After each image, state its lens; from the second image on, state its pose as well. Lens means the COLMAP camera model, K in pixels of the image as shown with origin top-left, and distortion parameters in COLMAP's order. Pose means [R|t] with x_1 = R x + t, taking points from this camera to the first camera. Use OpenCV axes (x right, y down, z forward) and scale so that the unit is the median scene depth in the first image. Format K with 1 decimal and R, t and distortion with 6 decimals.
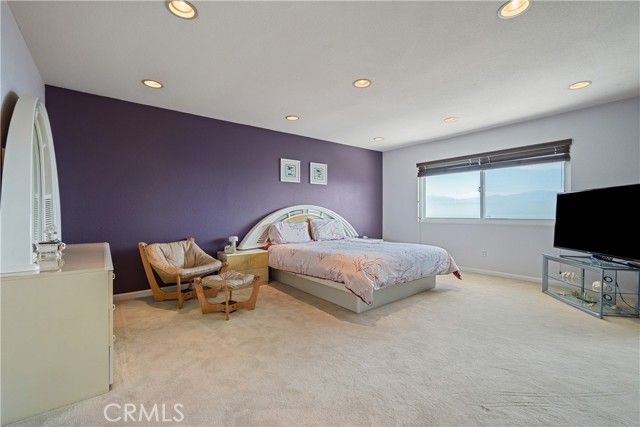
lens RADIAL K [[277.7, 0, 322.0], [0, 277.7, 213.7], [0, 0, 1]] dist [0.000955, 0.000323]
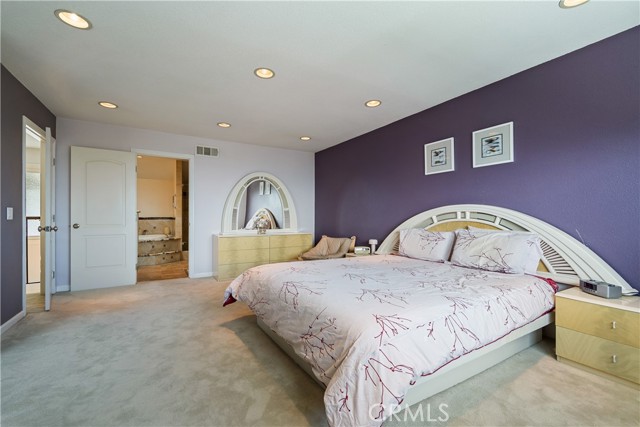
lens RADIAL K [[277.7, 0, 322.0], [0, 277.7, 213.7], [0, 0, 1]] dist [0.000955, 0.000323]
pose [[-0.124731, -0.003760, -0.992183, 0.618705], [-0.002651, 0.999991, -0.003457, -0.007999], [0.992187, 0.002199, -0.124740, 0.796147]]
